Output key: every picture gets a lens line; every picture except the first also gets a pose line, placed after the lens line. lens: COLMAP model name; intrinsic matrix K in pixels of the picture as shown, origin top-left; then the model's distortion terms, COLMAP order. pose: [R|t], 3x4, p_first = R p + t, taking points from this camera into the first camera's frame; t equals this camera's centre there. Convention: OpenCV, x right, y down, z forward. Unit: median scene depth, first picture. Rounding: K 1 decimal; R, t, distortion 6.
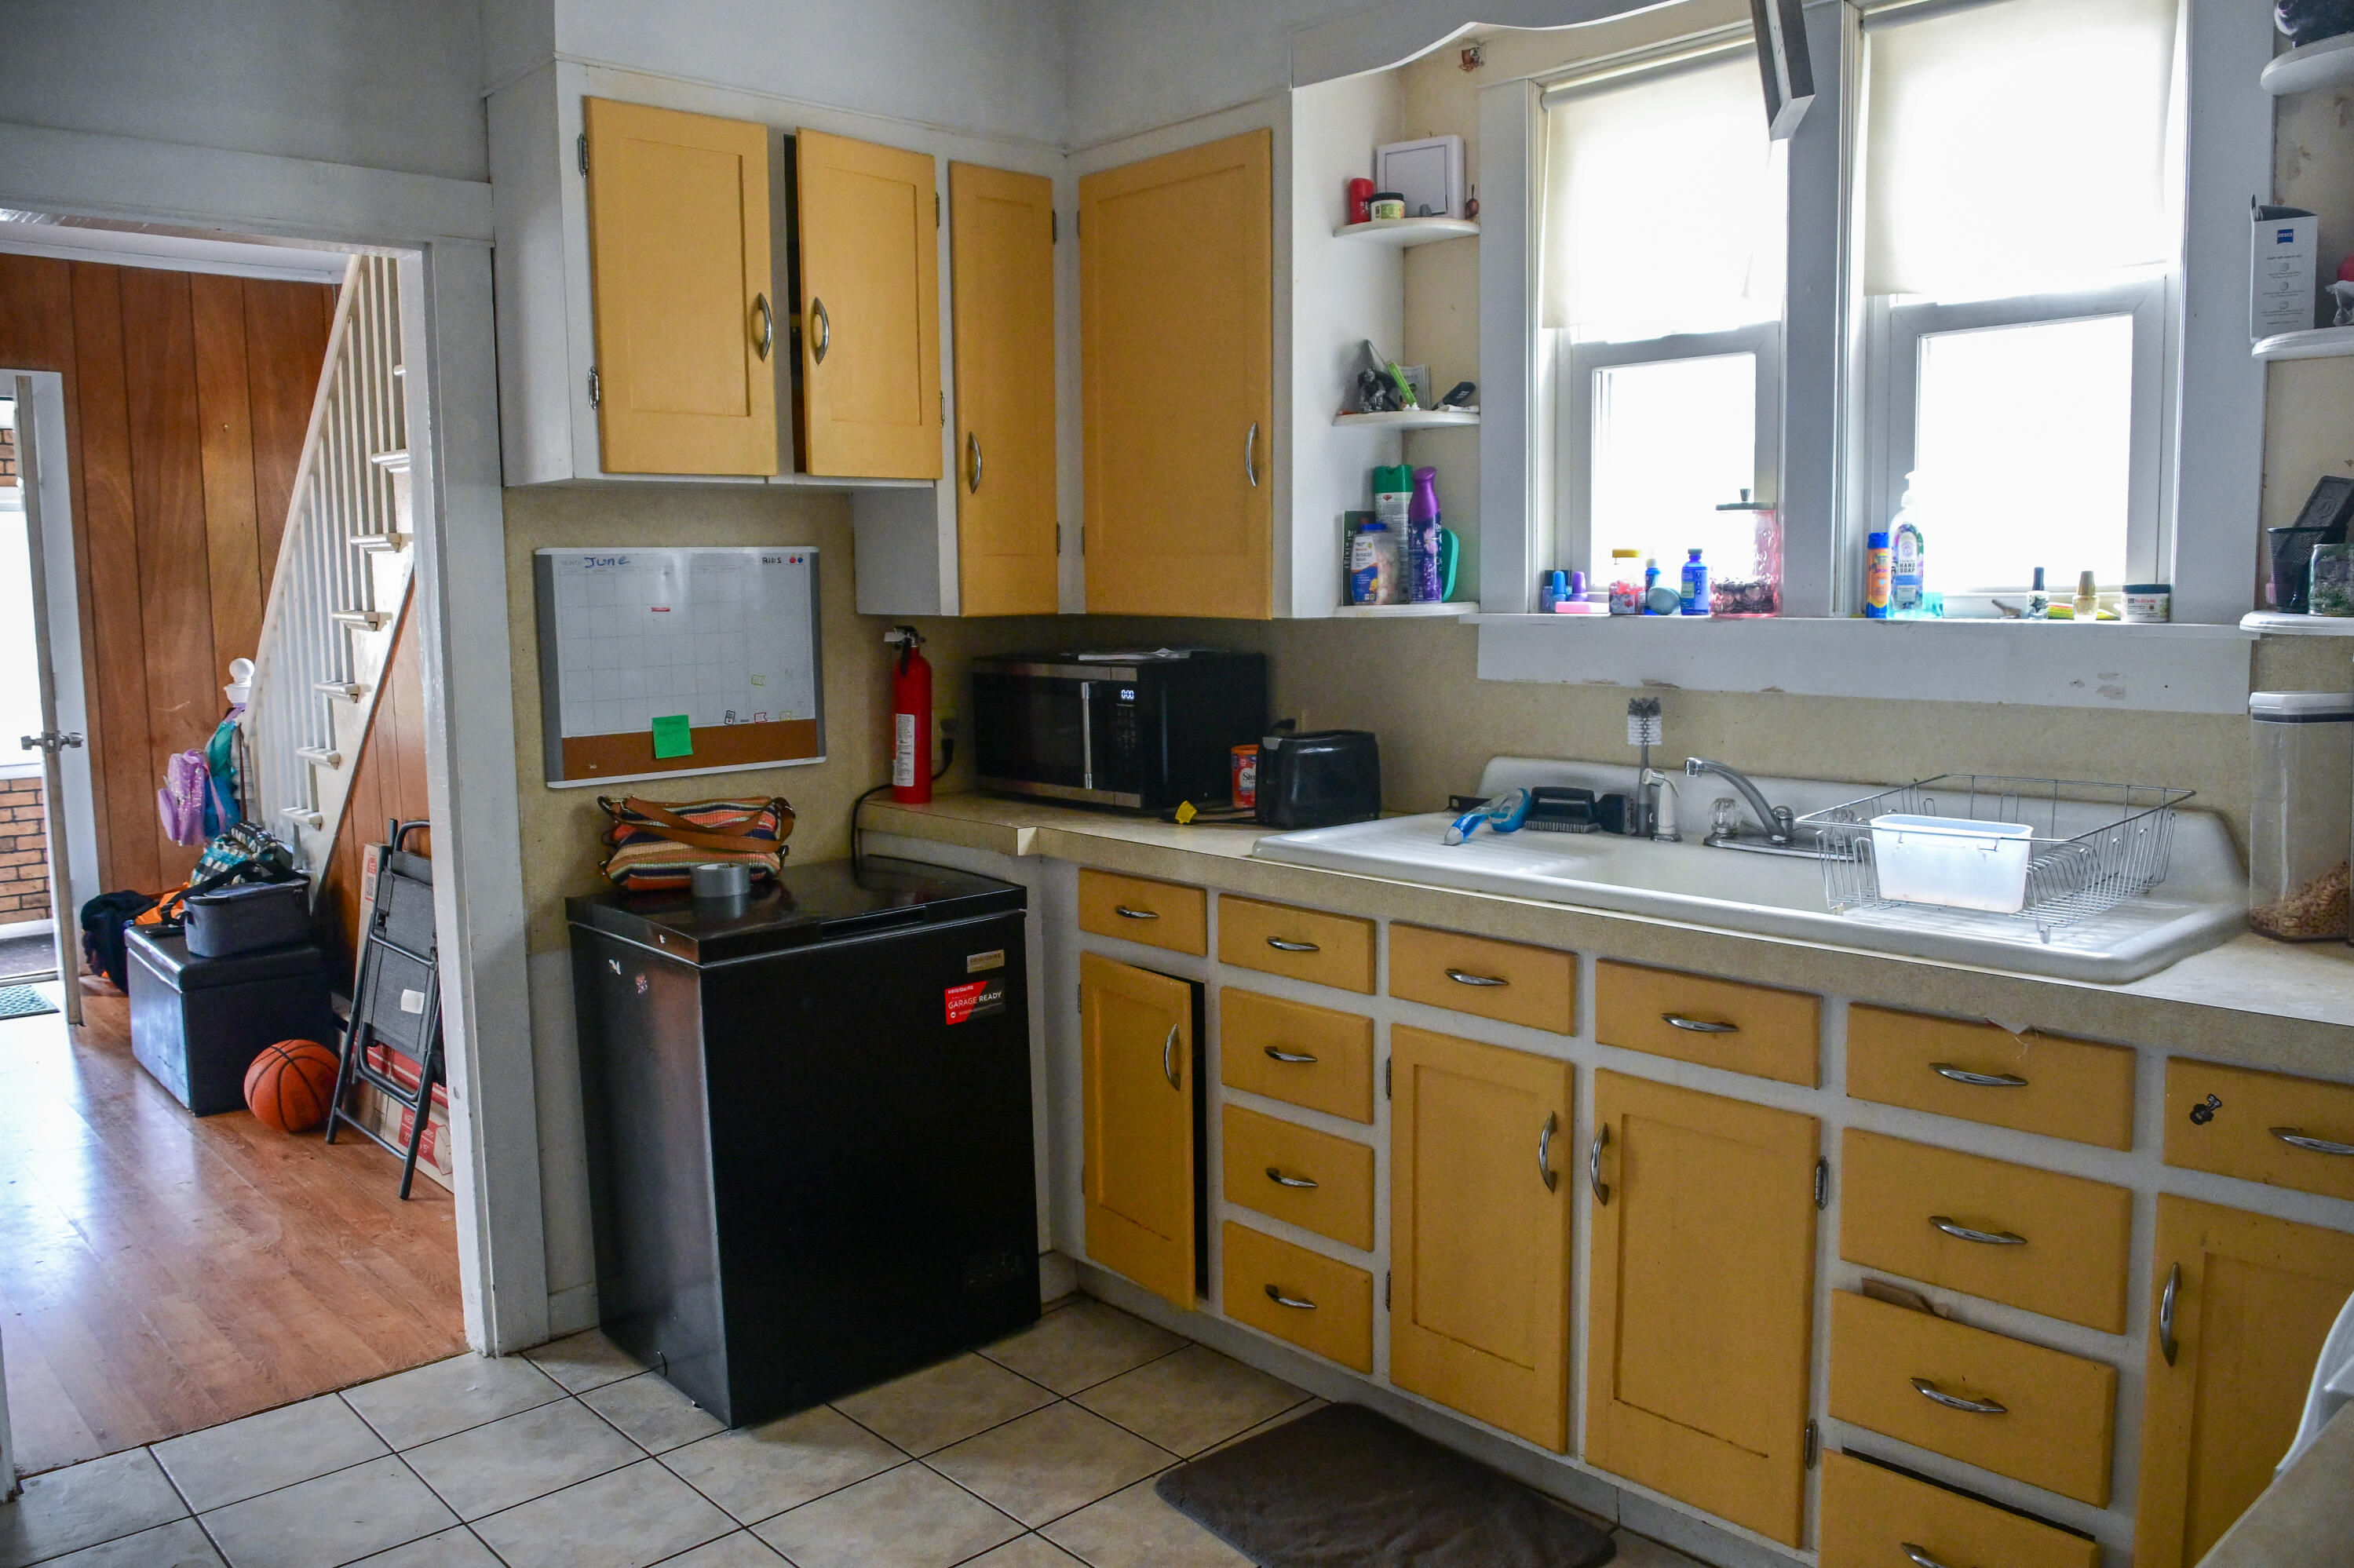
lens RADIAL K [[1826.6, 0, 1177.0], [0, 1826.6, 784.0], [0, 0, 1]] dist [-0.052704, 0.002766]
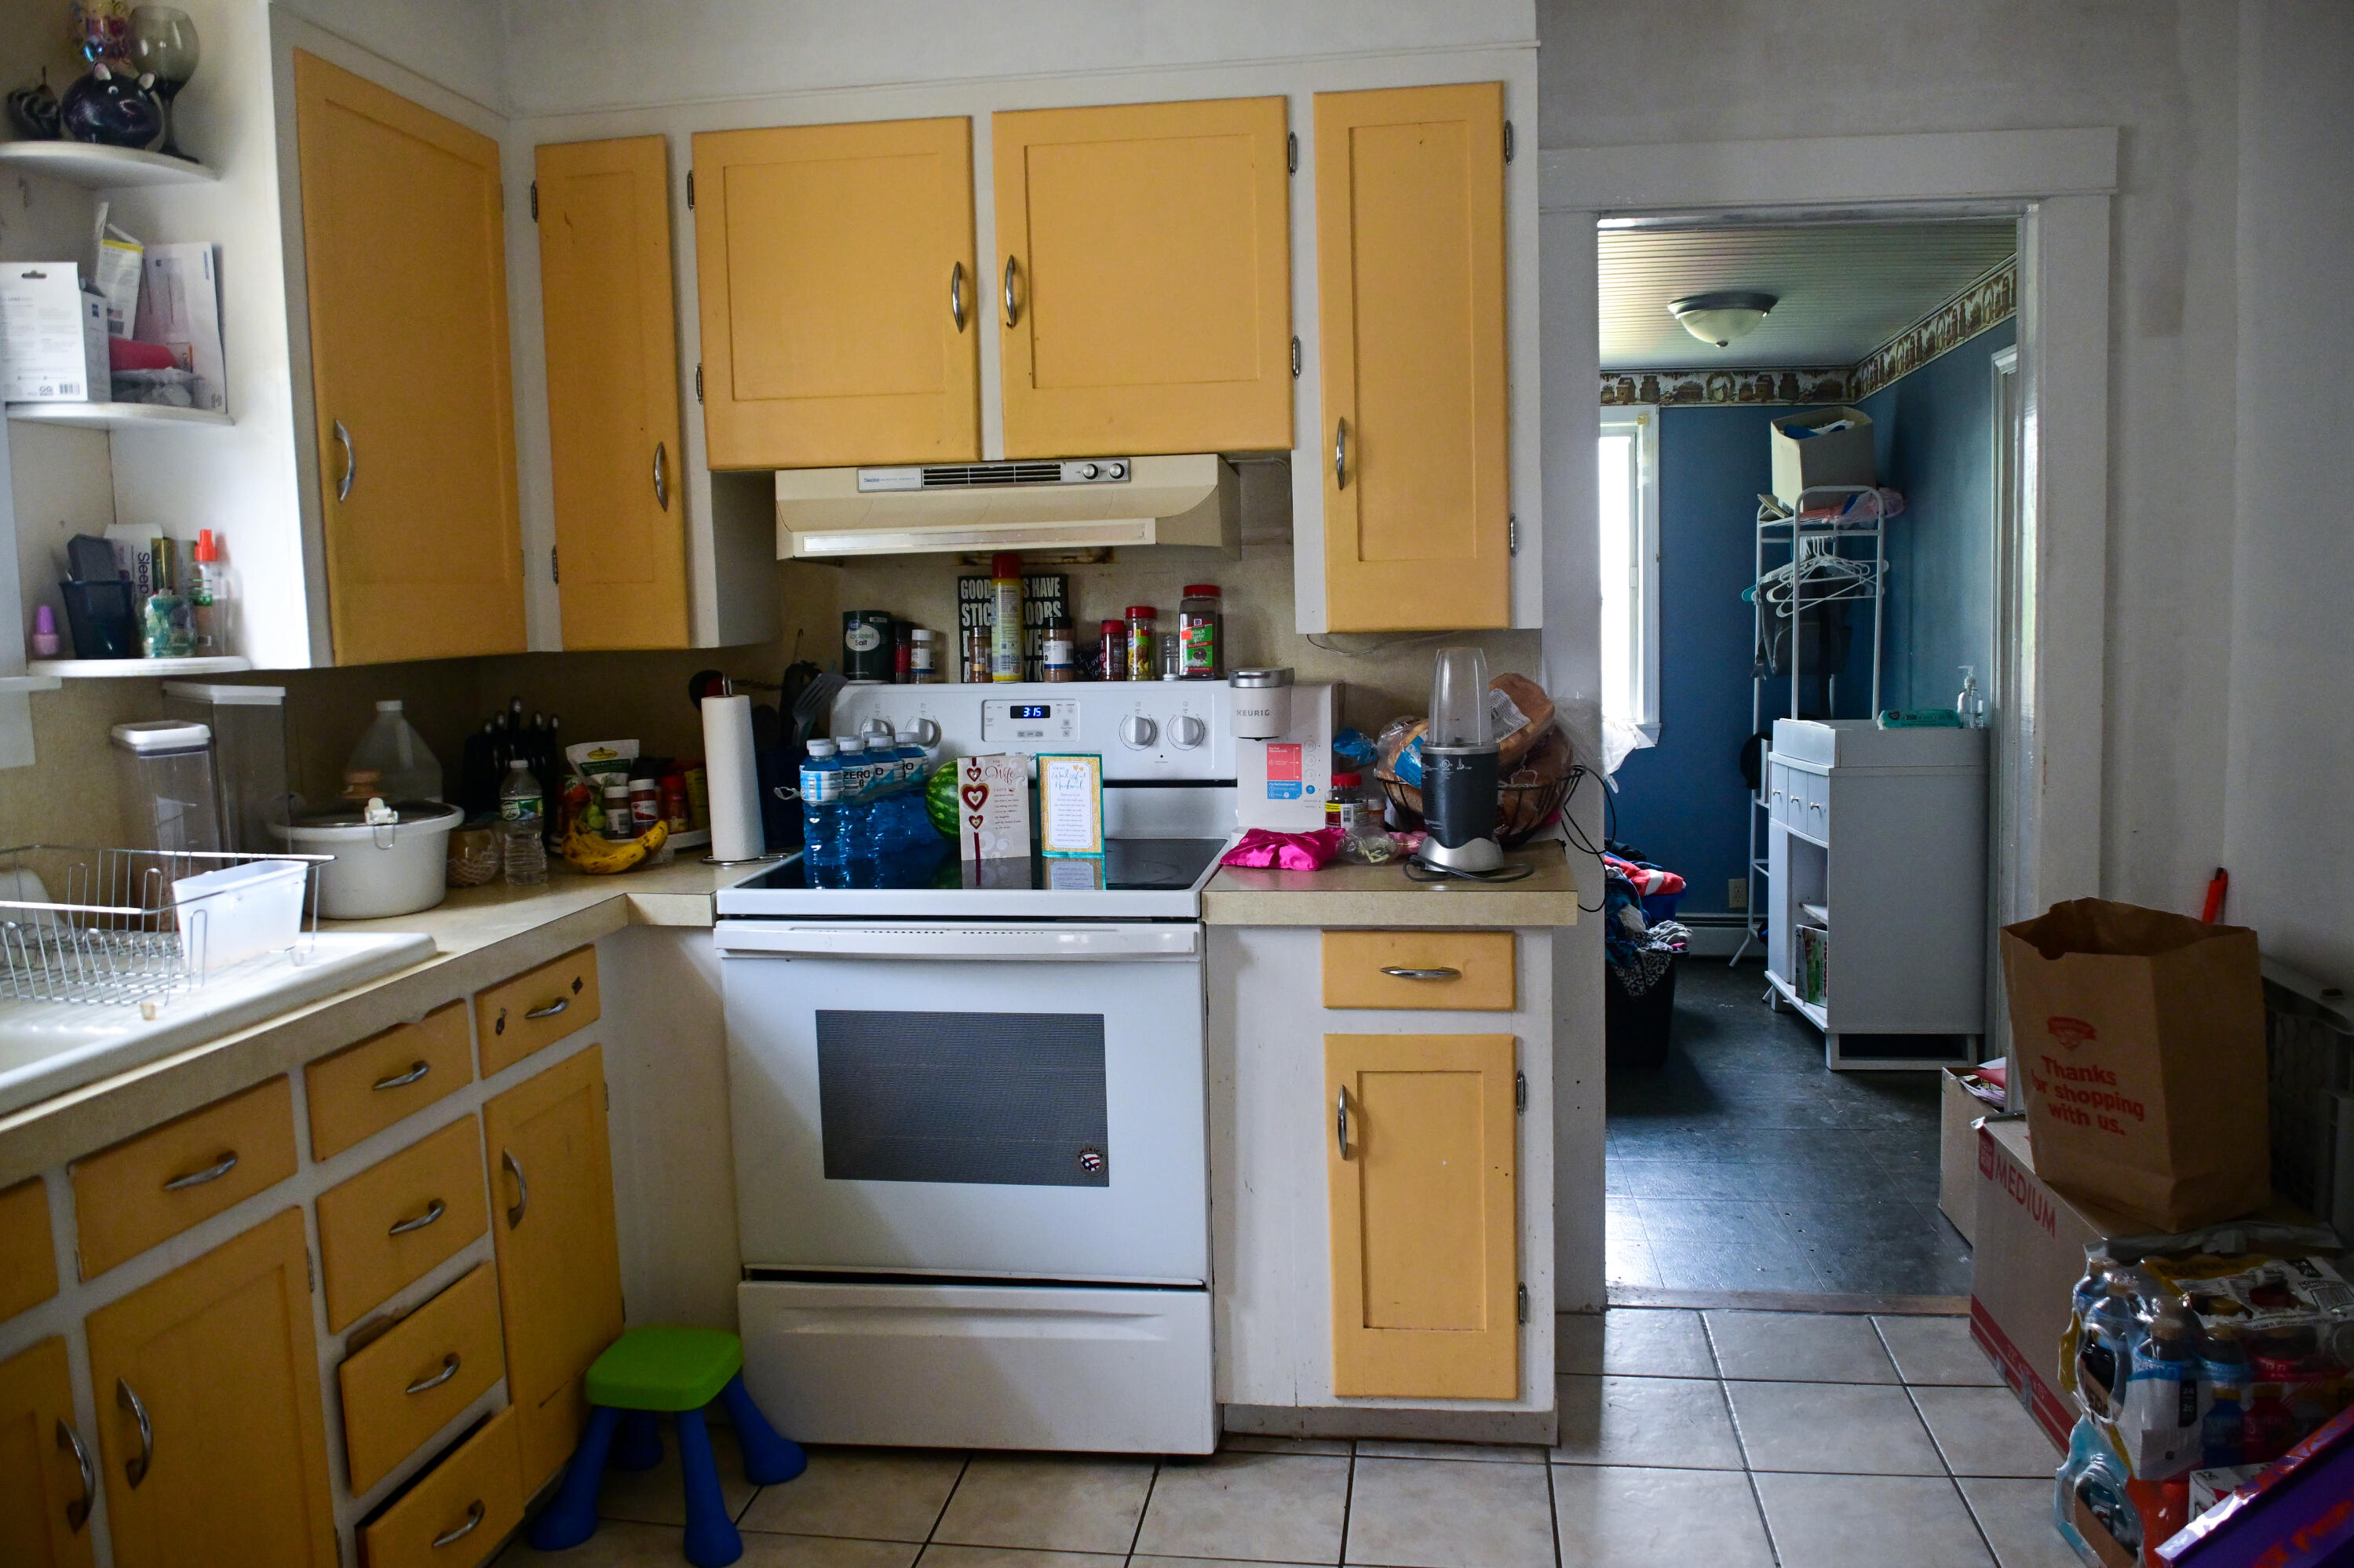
lens RADIAL K [[1826.6, 0, 1177.0], [0, 1826.6, 784.0], [0, 0, 1]] dist [-0.052704, 0.002766]
pose [[-0.635664, -0.052576, 0.770173, -0.647137], [0.117675, 0.979419, 0.163984, -0.126420], [-0.762944, 0.194869, -0.616395, 1.233212]]
